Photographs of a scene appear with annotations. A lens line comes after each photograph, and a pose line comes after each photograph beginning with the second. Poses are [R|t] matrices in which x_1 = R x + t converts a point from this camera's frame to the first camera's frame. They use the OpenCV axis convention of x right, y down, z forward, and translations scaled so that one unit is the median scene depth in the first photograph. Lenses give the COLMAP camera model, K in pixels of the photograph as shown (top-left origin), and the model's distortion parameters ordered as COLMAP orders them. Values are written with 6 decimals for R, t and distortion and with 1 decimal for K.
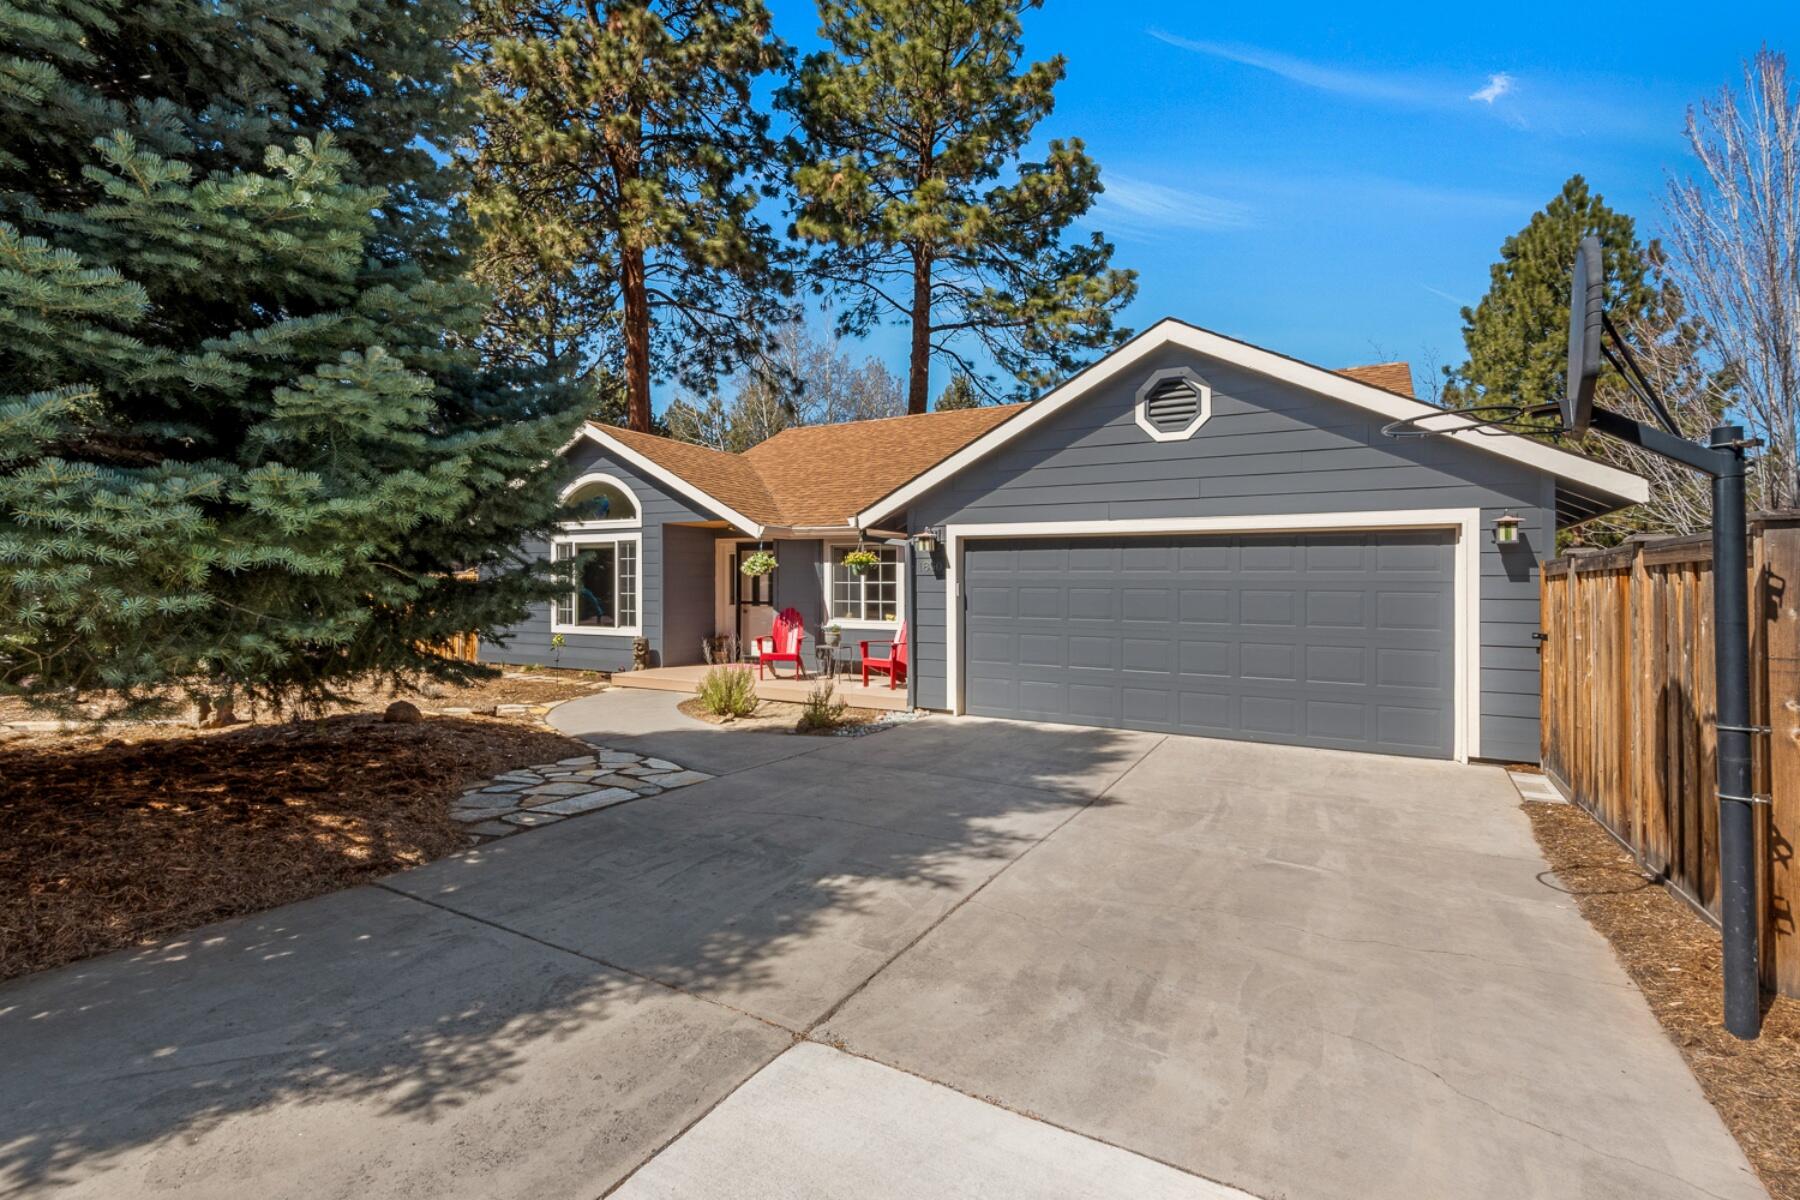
lens RADIAL K [[843.3, 0, 893.8], [0, 843.3, 571.5], [0, 0, 1]] dist [0.002446, -0.000461]
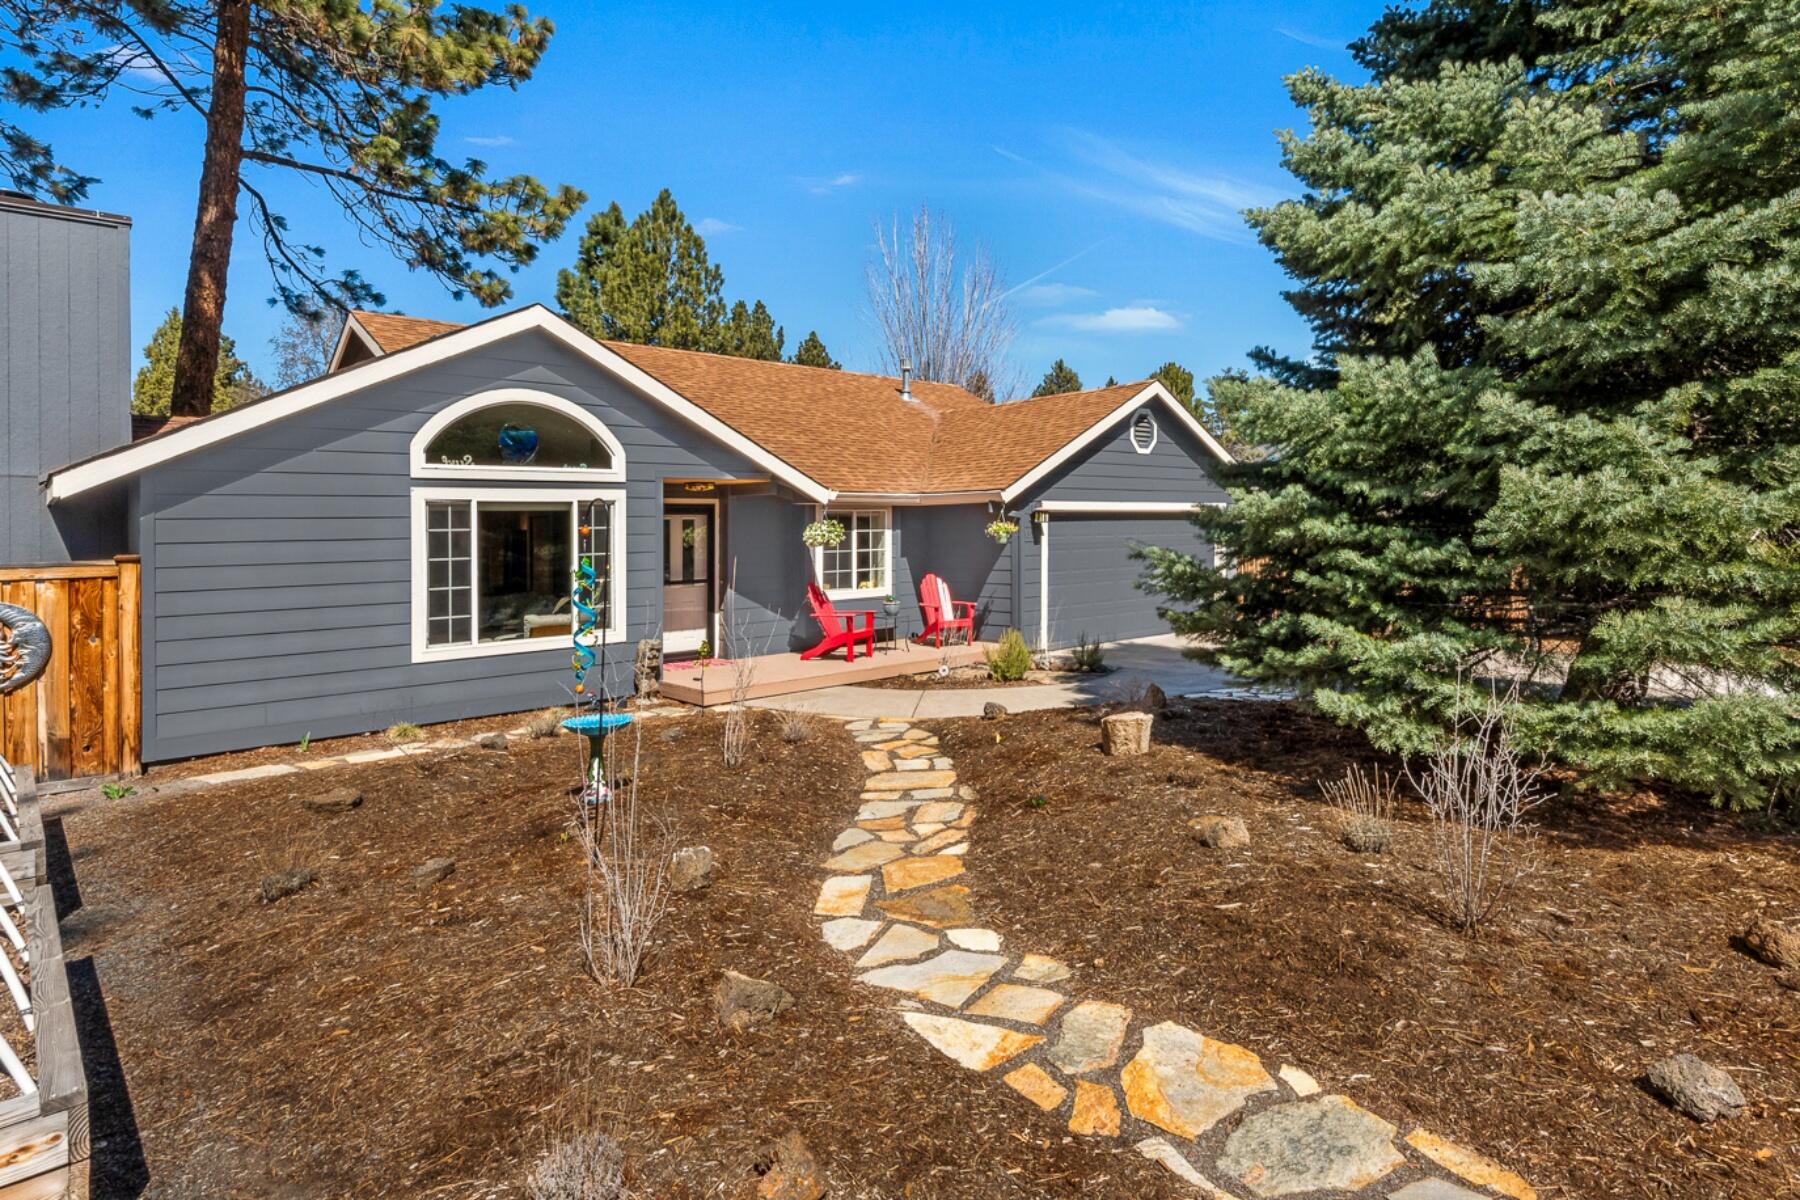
lens RADIAL K [[905.2, 0, 954.6], [0, 905.2, 475.4], [0, 0, 1]] dist [0.012913, -0.000370]
pose [[0.321669, 0.046034, 0.945733, -0.880804], [0.007586, 0.998660, -0.051190, -0.017286], [-0.946822, 0.023640, 0.320889, 0.490770]]
